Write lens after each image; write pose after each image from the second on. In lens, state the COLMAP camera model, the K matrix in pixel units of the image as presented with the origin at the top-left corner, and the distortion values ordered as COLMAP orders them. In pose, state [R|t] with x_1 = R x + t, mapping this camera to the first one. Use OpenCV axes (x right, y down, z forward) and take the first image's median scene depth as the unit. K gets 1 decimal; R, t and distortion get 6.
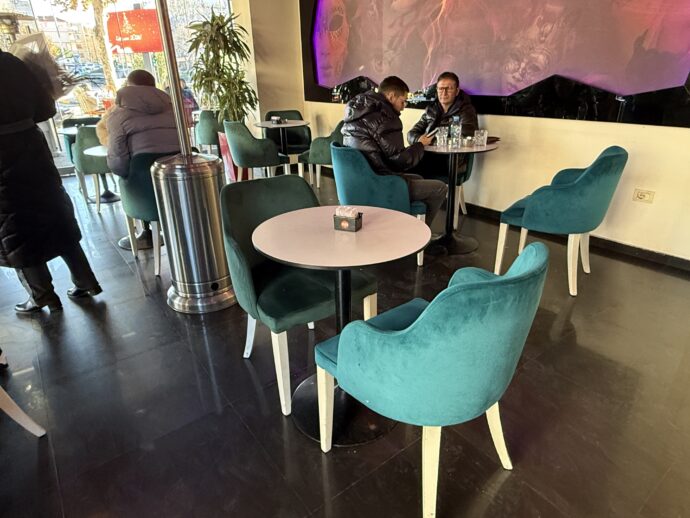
lens RADIAL K [[444.5, 0, 345.0], [0, 444.5, 259.0], [0, 0, 1]] dist [-0.006159, -0.002076]
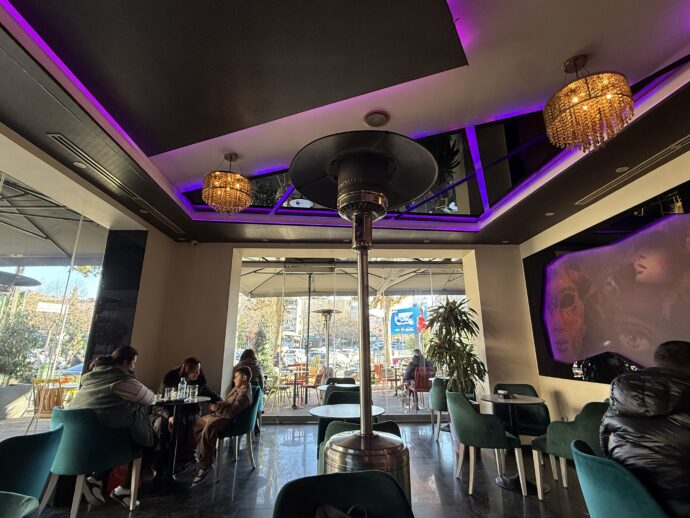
lens RADIAL K [[337.4, 0, 345.0], [0, 337.4, 259.0], [0, 0, 1]] dist [0.001661, 0.000358]
pose [[0.819972, -0.130623, -0.557301, 0.005585], [-0.235794, 0.810088, -0.536804, -0.074143], [0.521581, 0.571572, 0.633449, 0.187747]]
